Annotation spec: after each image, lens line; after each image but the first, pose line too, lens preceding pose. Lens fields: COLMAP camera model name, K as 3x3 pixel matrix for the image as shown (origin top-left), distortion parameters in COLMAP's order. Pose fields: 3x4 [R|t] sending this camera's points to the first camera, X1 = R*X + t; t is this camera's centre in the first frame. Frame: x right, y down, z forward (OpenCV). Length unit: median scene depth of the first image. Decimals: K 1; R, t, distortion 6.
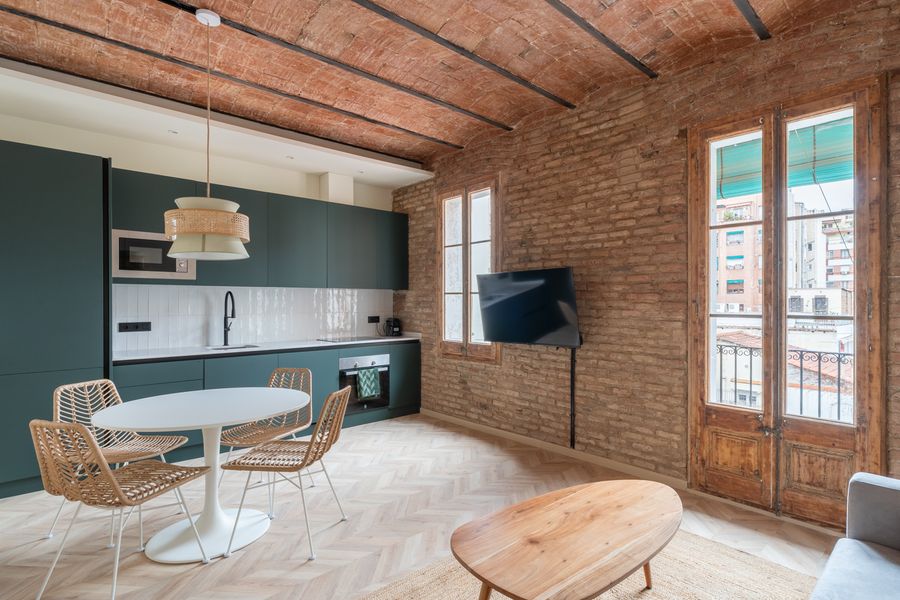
lens RADIAL K [[408.0, 0, 452.1], [0, 408.0, 303.8], [0, 0, 1]] dist [-0.003400, 0.000689]
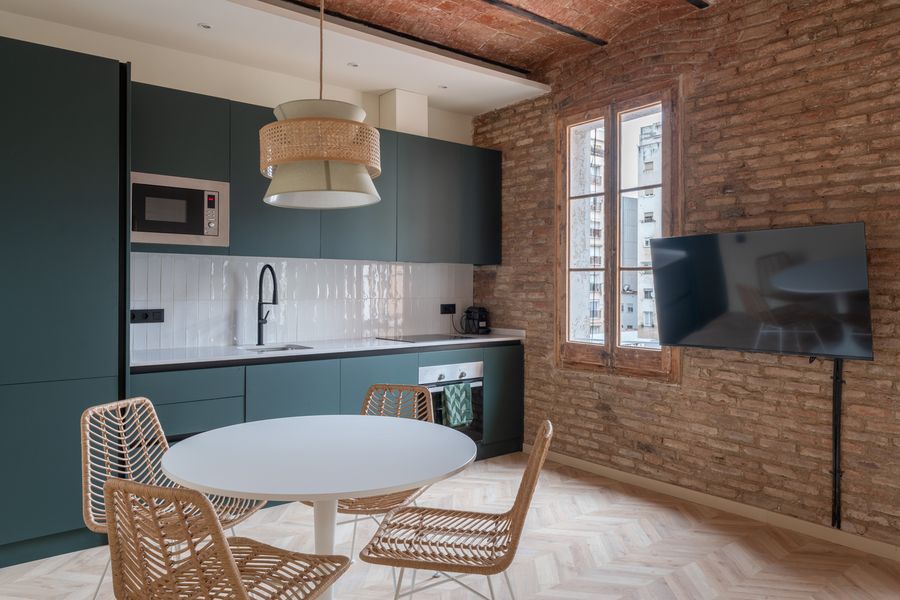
lens RADIAL K [[596.8, 0, 470.0], [0, 596.8, 284.7], [0, 0, 1]] dist [-0.003941, -0.000205]
pose [[0.993962, 0.005642, -0.109580, -0.110034], [-0.006071, 0.999975, -0.003580, 0.003961], [0.109557, 0.004224, 0.993972, 0.057646]]
